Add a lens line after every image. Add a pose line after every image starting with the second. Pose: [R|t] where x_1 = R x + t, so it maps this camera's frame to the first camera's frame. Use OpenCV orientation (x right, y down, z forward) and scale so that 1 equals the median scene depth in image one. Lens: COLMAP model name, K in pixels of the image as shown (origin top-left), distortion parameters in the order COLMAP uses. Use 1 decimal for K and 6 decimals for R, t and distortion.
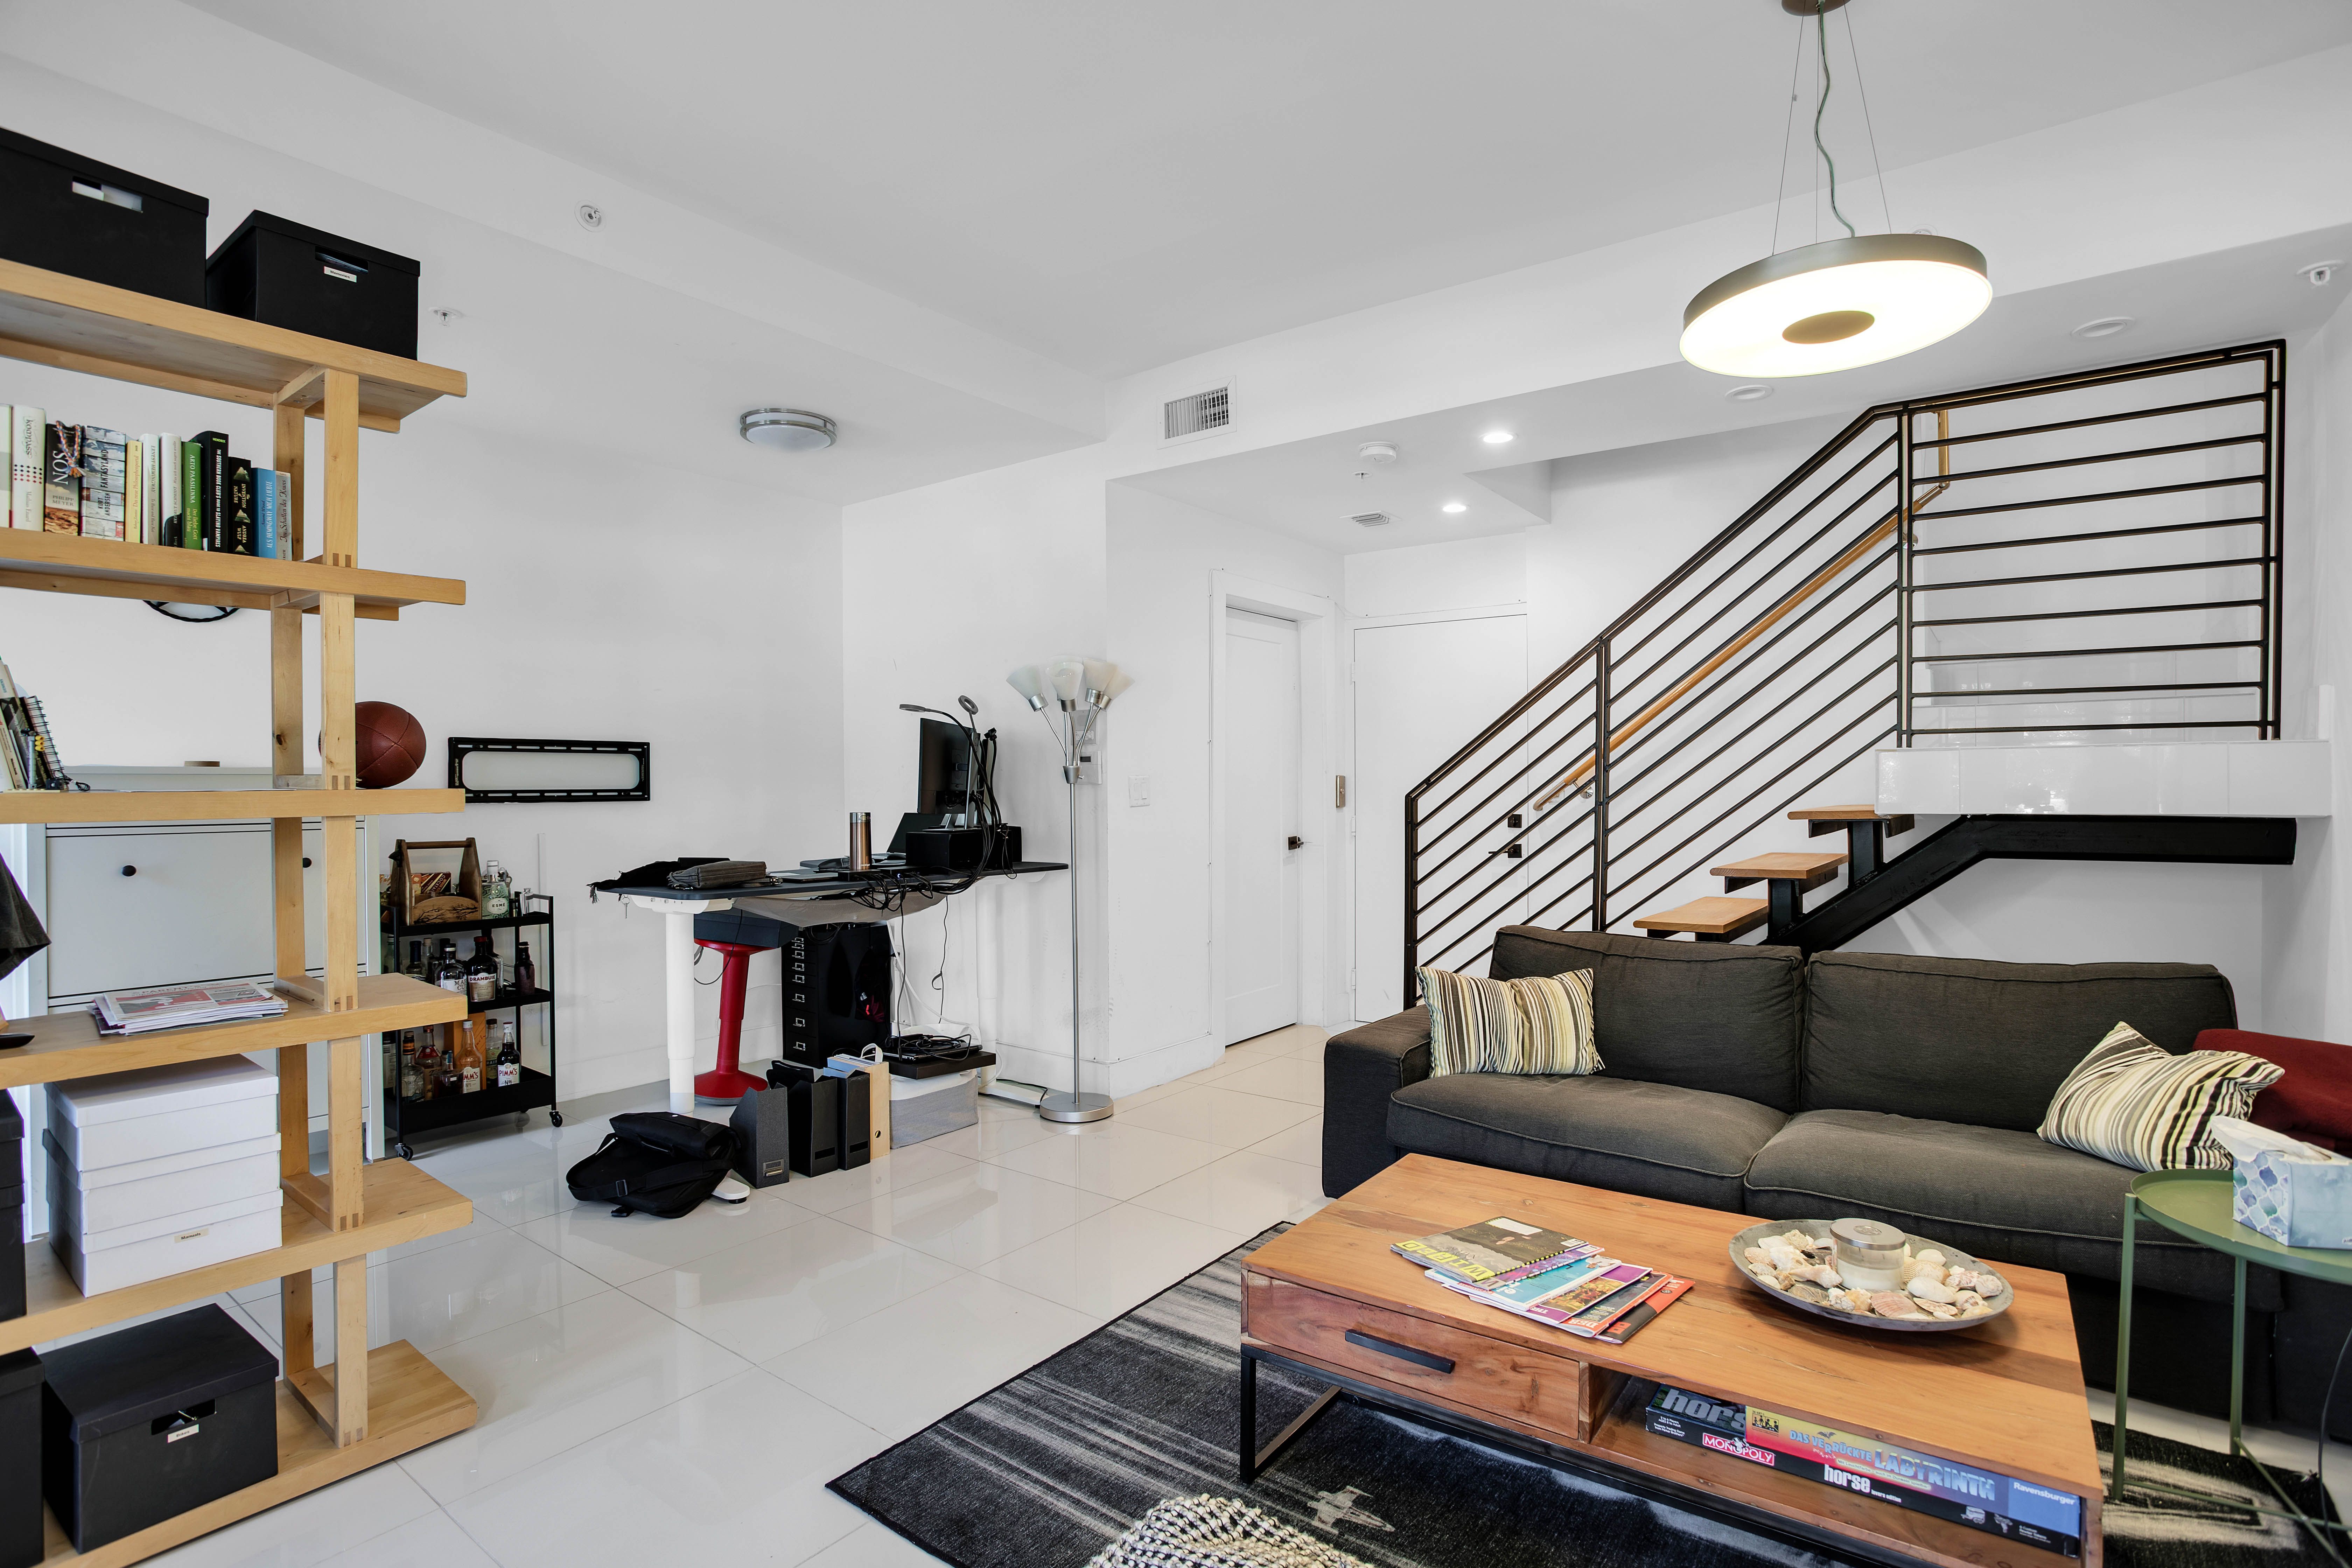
lens RADIAL K [[1165.2, 0, 1180.8], [0, 1165.2, 781.6], [0, 0, 1]] dist [-0.075740, 0.034812]
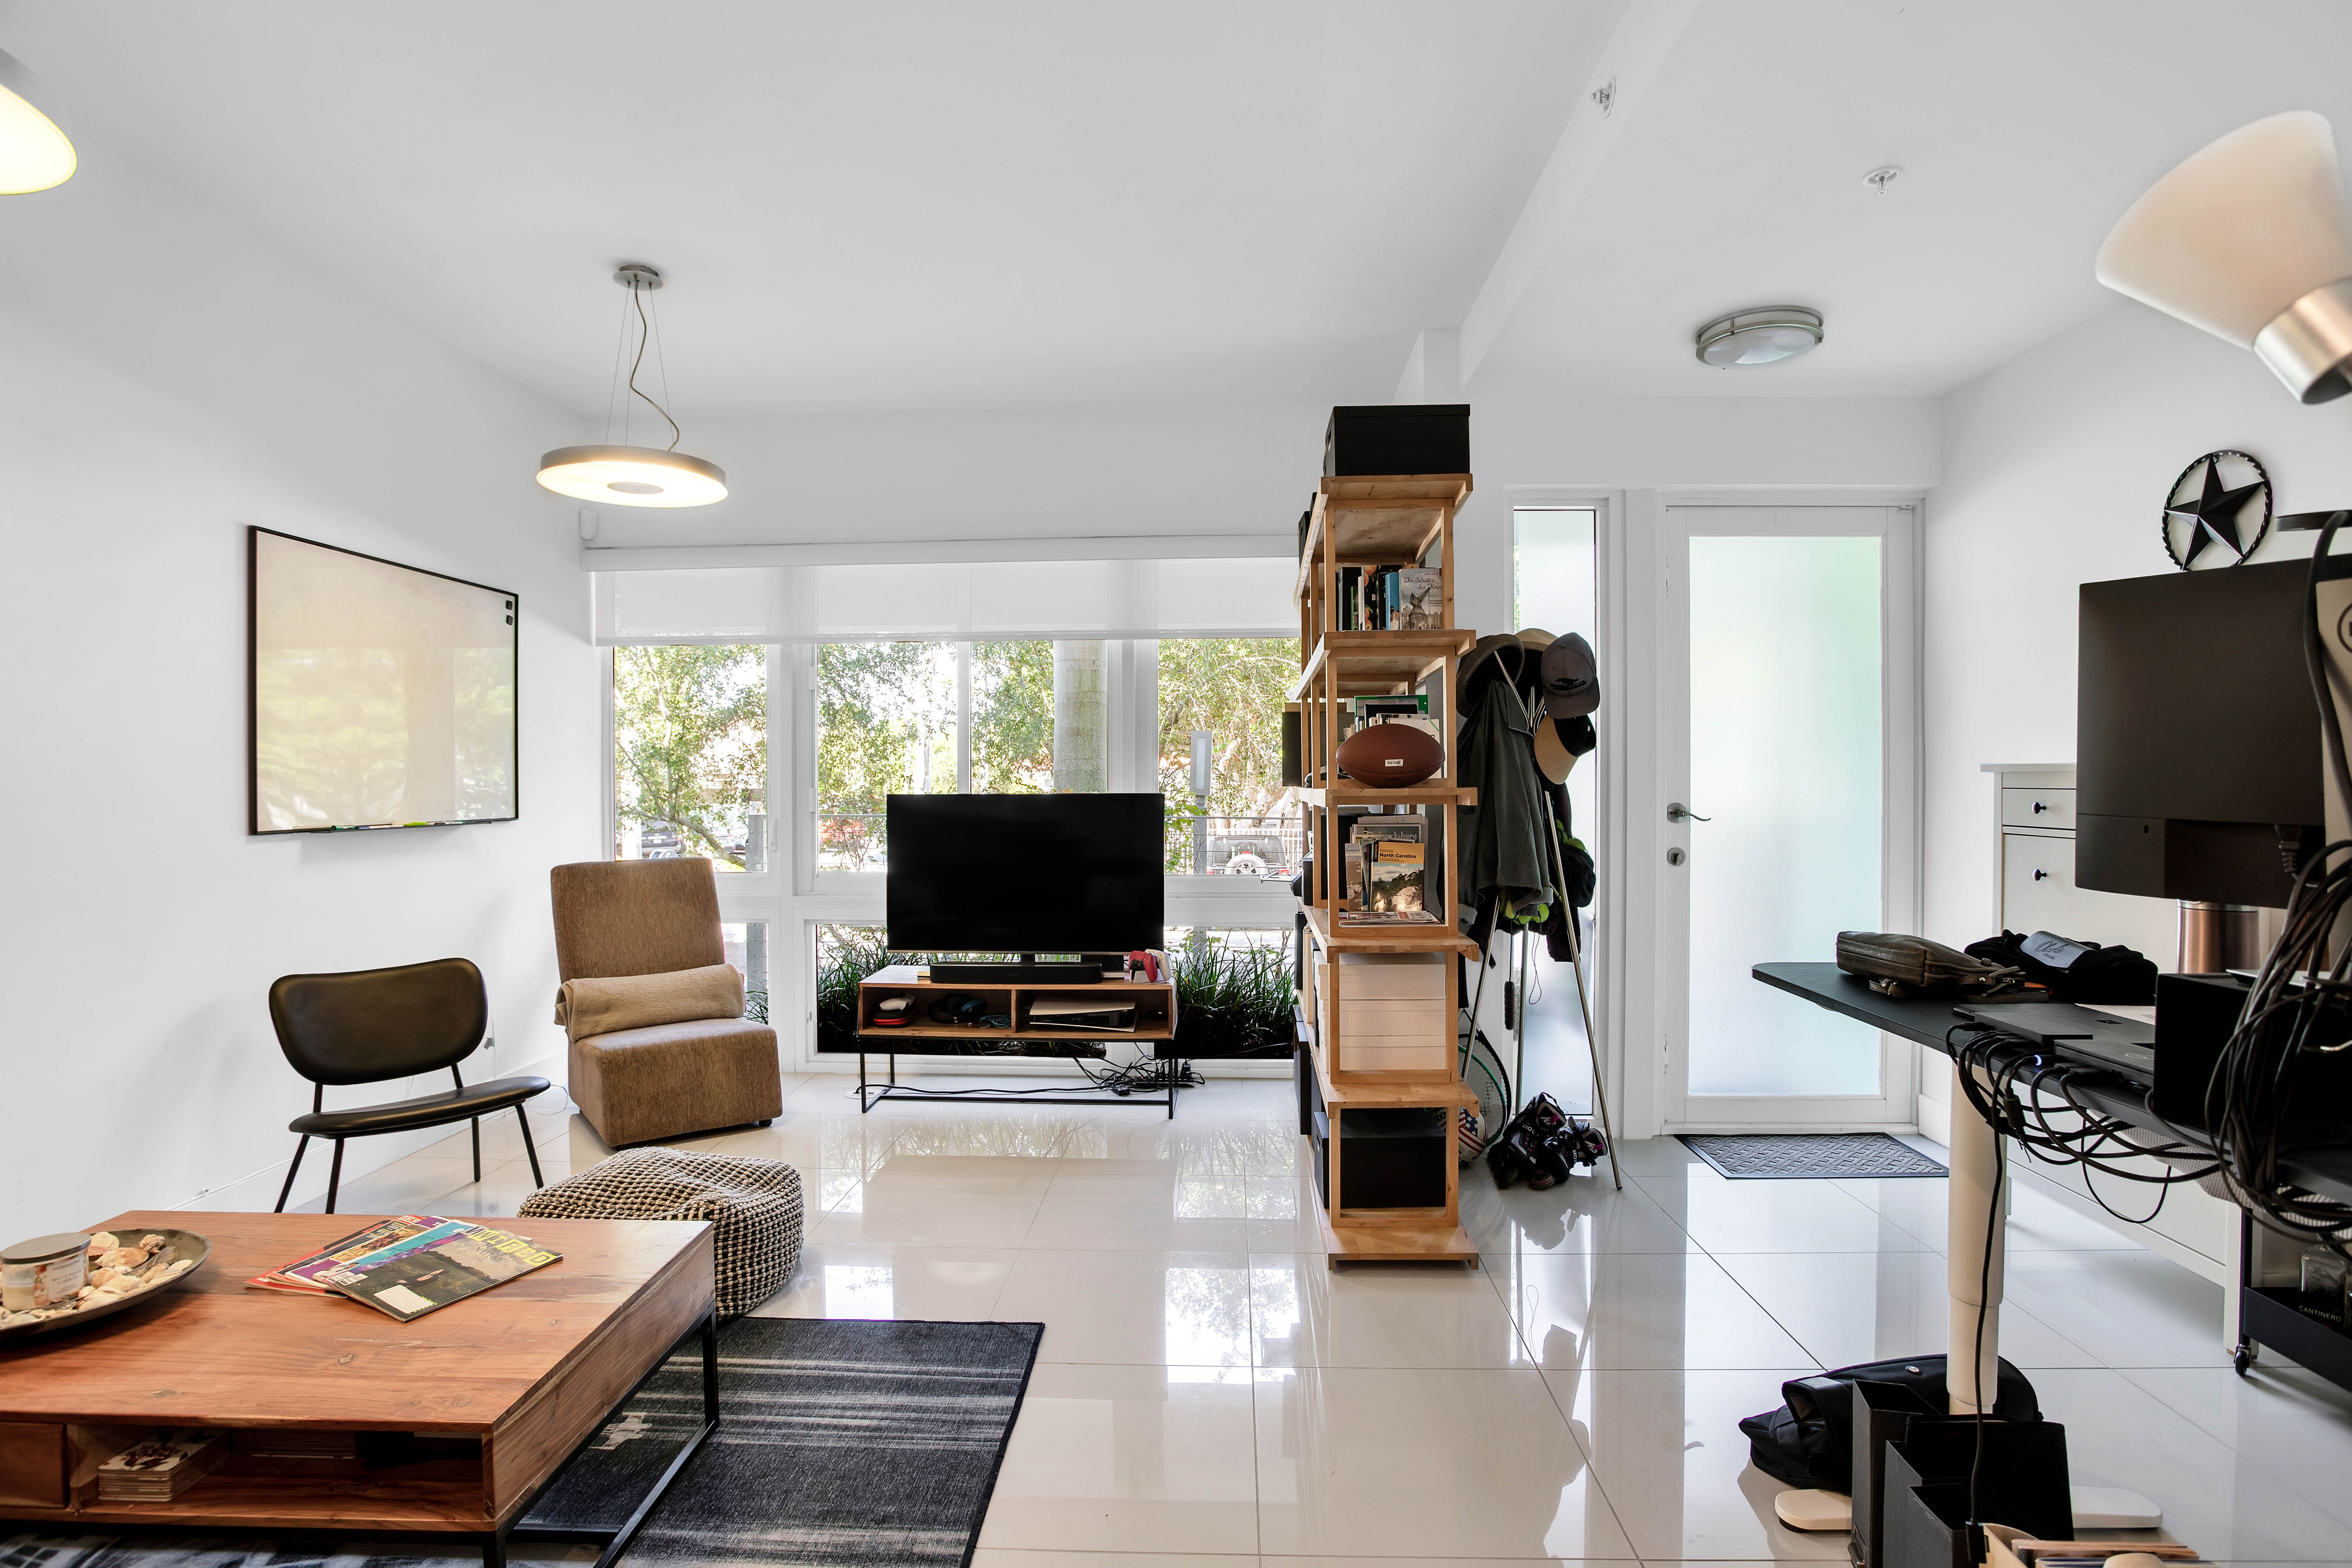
lens RADIAL K [[1165.2, 0, 1180.8], [0, 1165.2, 781.6], [0, 0, 1]] dist [-0.075740, 0.034812]
pose [[-0.828525, 0.007355, -0.559904, 0.270087], [0.005298, 0.999972, 0.005296, -0.010906], [0.559927, 0.001422, -0.828541, 2.001891]]
